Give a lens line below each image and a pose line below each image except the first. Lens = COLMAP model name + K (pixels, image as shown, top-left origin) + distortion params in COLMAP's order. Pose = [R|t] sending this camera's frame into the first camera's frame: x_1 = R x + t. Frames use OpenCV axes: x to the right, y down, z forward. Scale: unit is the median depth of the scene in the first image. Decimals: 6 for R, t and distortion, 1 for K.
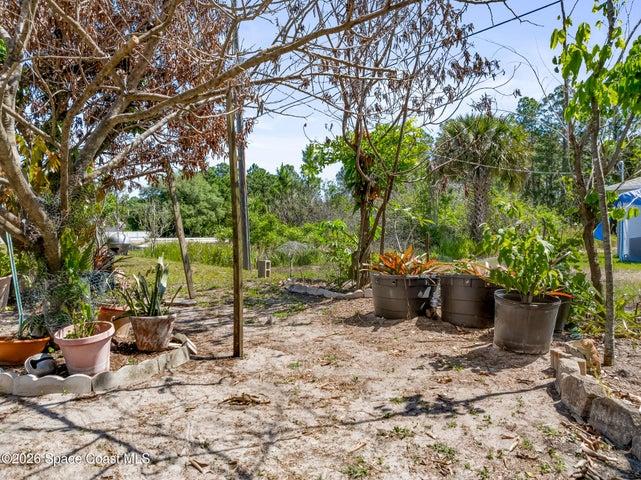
lens RADIAL K [[452.1, 0, 320.5], [0, 452.1, 240.0], [0, 0, 1]] dist [-0.042073, 0.001281]
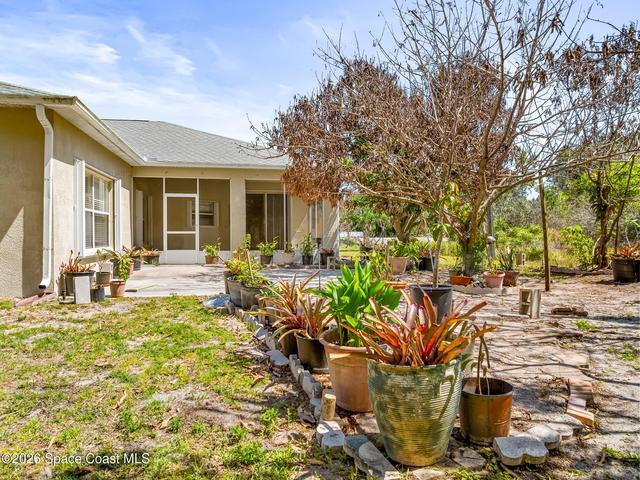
lens RADIAL K [[451.4, 0, 320.0], [0, 451.4, 240.0], [0, 0, 1]] dist [-0.042073, 0.001281]
pose [[0.911399, 0.004975, -0.411493, -0.238226], [-0.005025, 0.999987, 0.000960, 0.005673], [0.411492, 0.001193, 0.911412, -1.175216]]
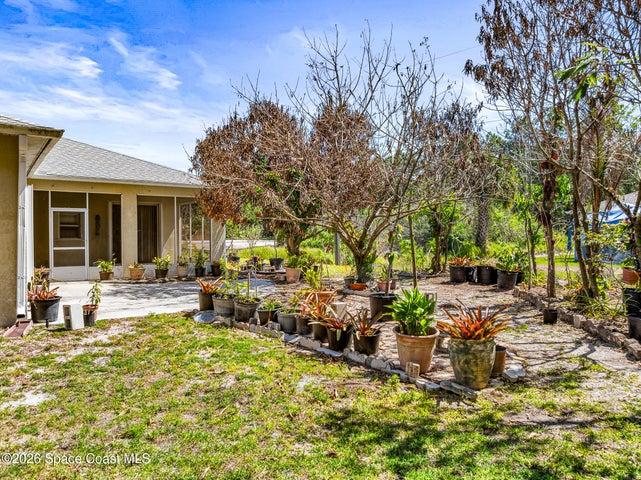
lens RADIAL K [[452.1, 0, 320.5], [0, 452.1, 240.0], [0, 0, 1]] dist [-0.042073, 0.001281]
pose [[0.999968, -0.002037, 0.007778, -0.681644], [0.002040, 0.999998, -0.000393, -0.078443], [-0.007777, 0.000409, 0.999970, -1.666246]]
